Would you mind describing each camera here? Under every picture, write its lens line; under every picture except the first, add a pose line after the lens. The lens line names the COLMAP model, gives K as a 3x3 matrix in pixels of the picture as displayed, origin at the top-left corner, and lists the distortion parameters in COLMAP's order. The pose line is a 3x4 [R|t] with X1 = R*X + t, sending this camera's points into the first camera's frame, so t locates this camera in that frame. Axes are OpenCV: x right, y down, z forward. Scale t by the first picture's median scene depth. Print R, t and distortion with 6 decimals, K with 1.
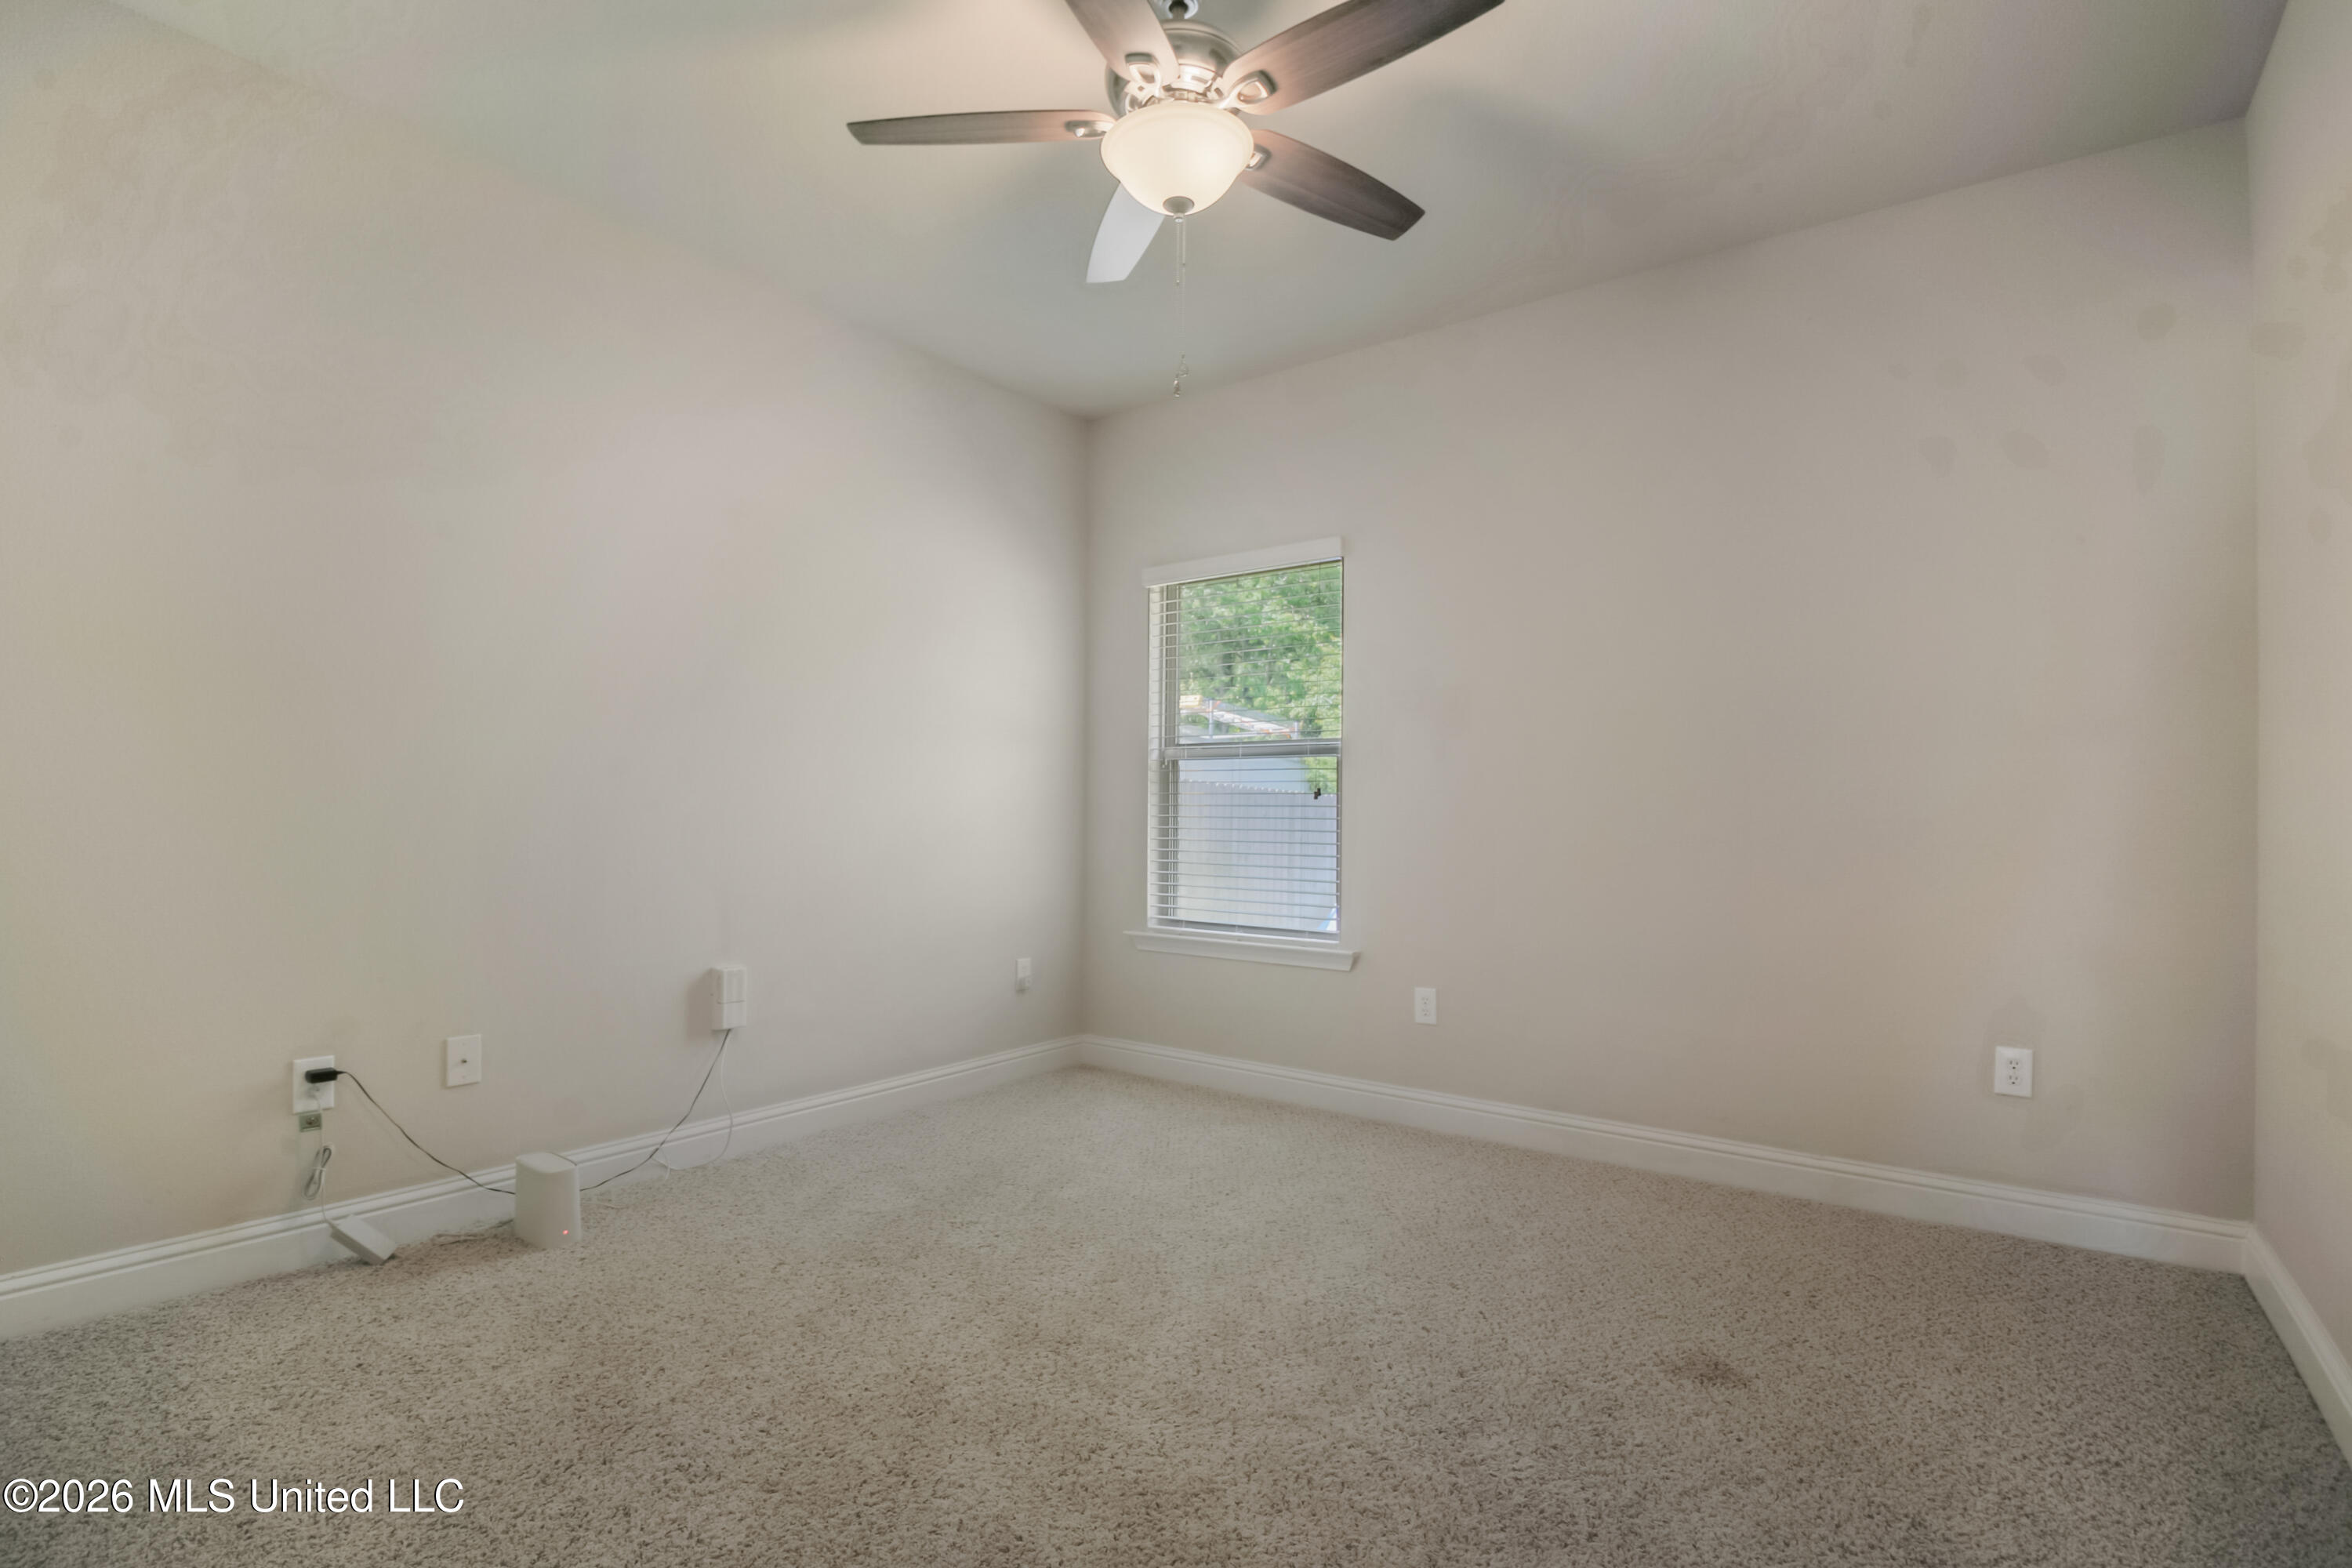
lens RADIAL K [[1096.2, 0, 1171.8], [0, 1096.2, 782.3], [0, 0, 1]] dist [-0.000445, -0.012046]
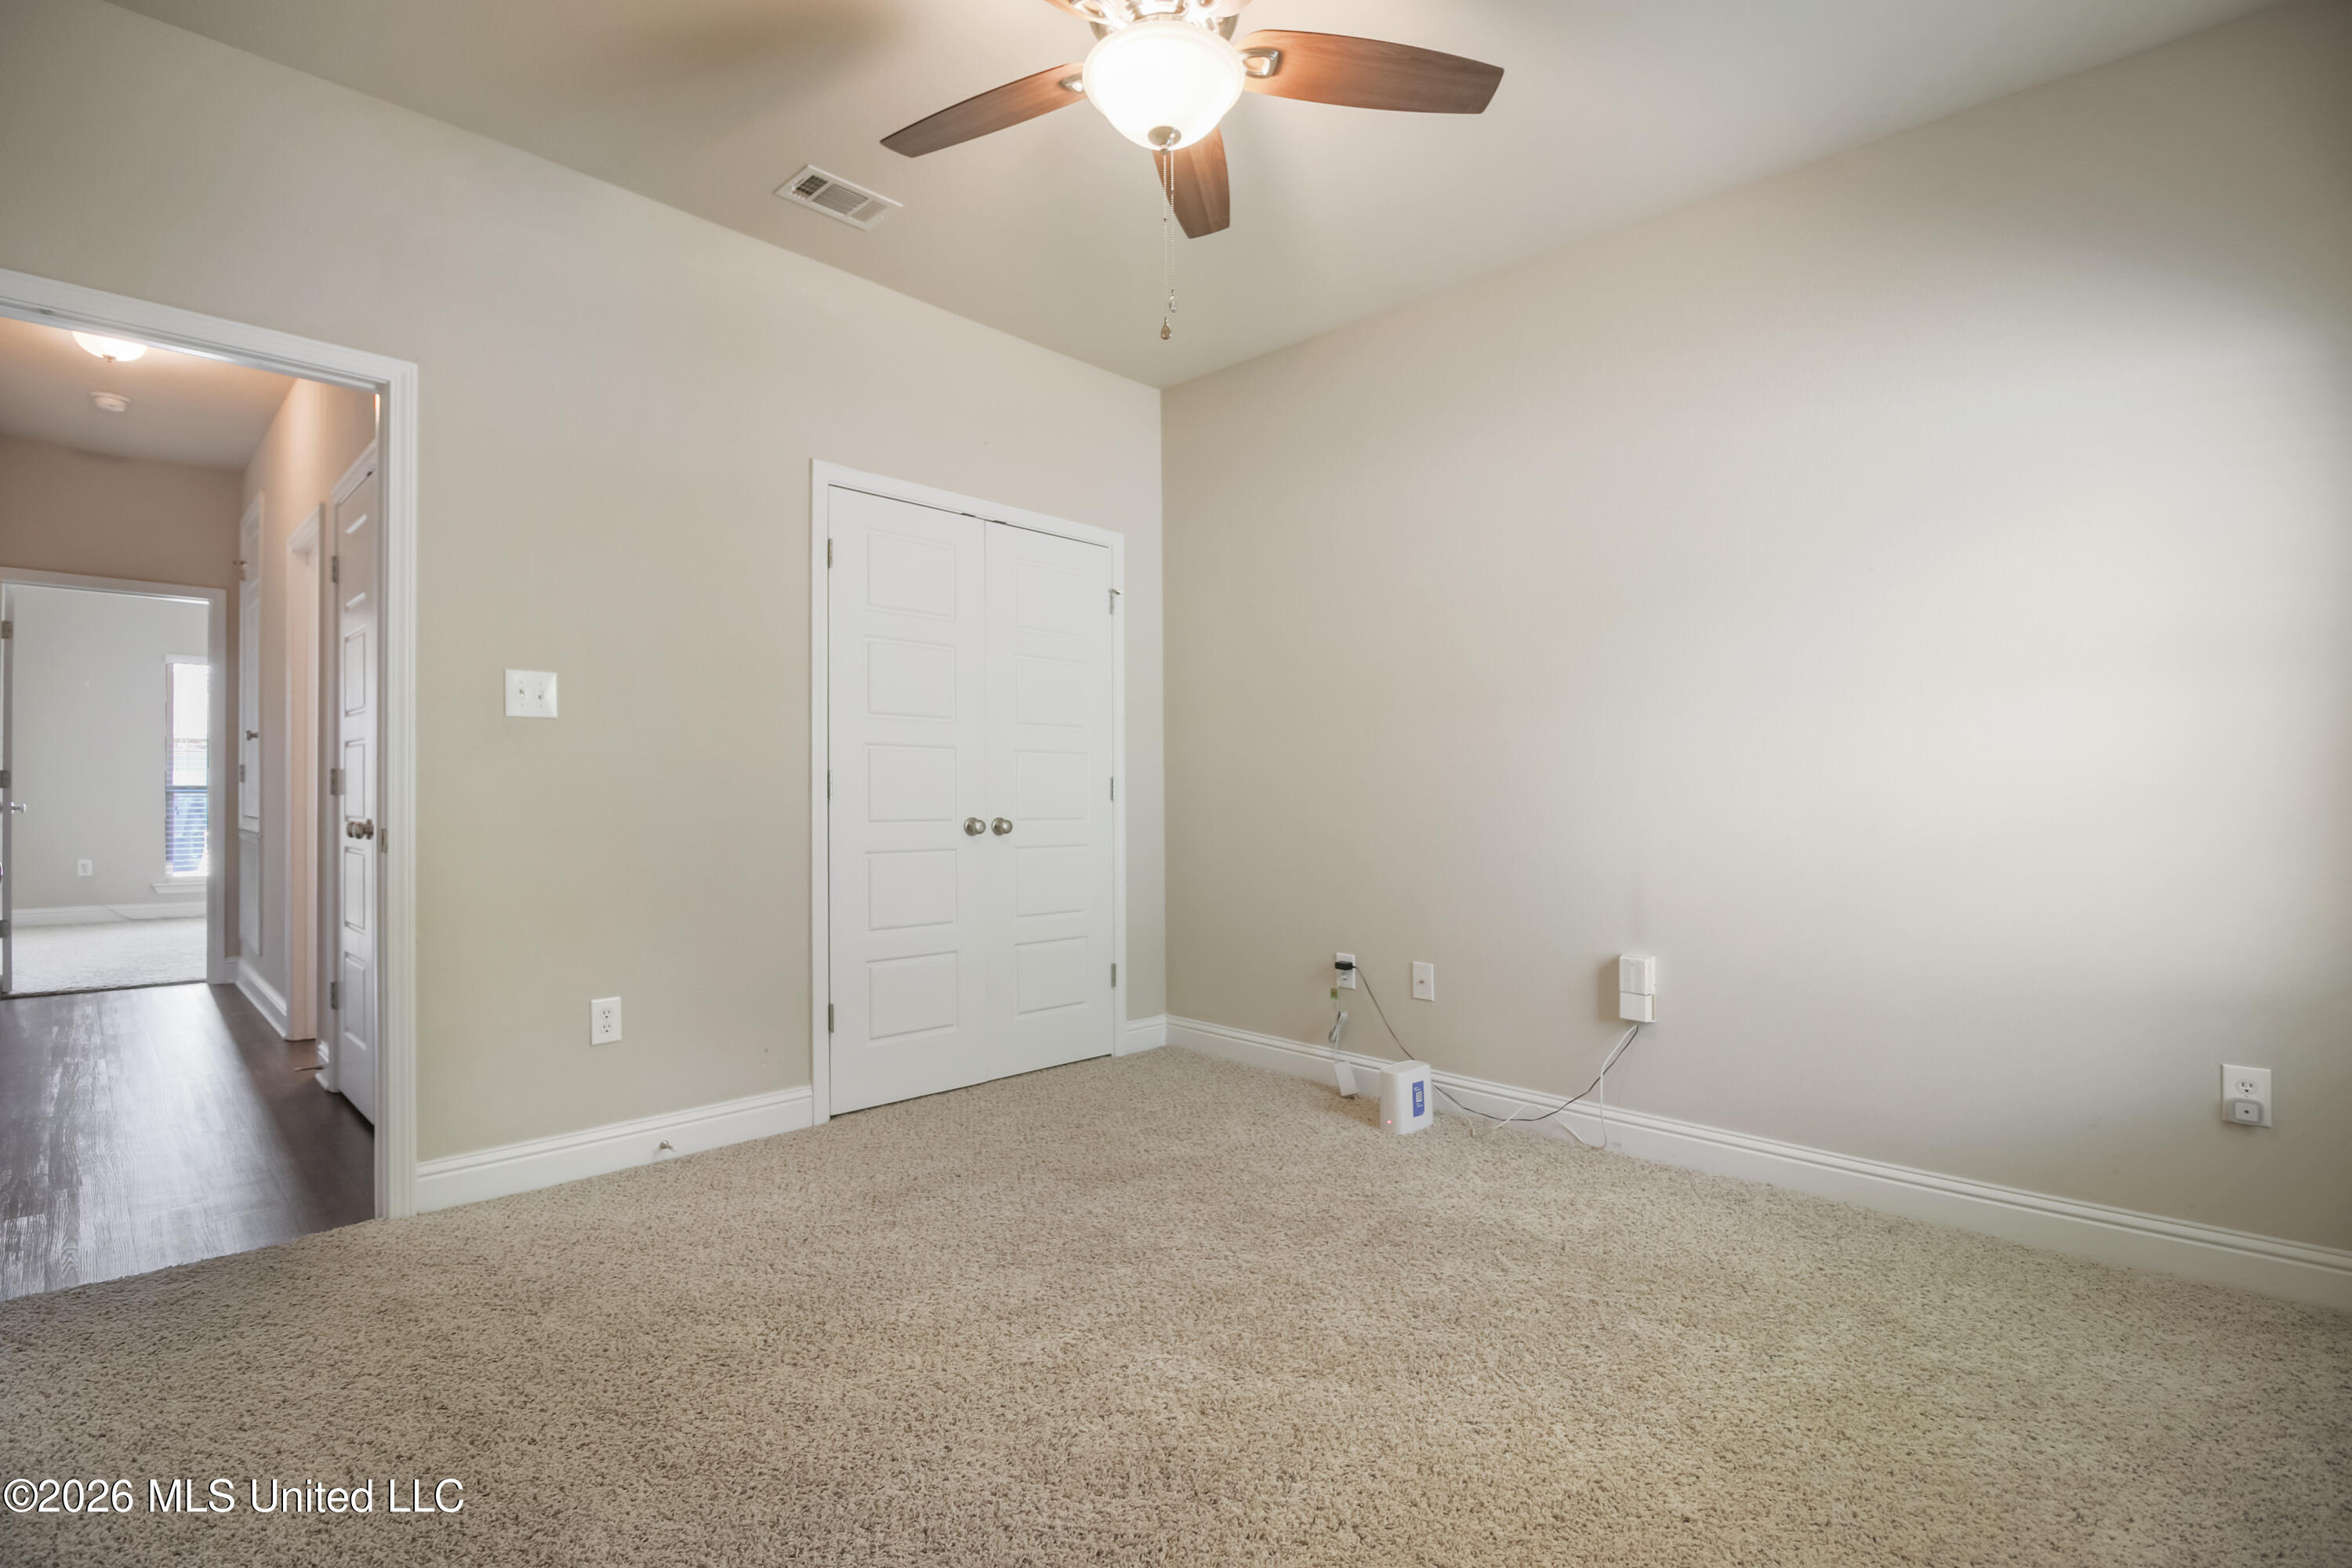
lens RADIAL K [[1096.2, 0, 1171.8], [0, 1096.2, 782.3], [0, 0, 1]] dist [-0.000445, -0.012046]
pose [[-0.110613, -0.010319, -0.993810, 0.719663], [0.025104, 0.999598, -0.013174, 0.022155], [0.993546, -0.026406, -0.110309, 0.855614]]
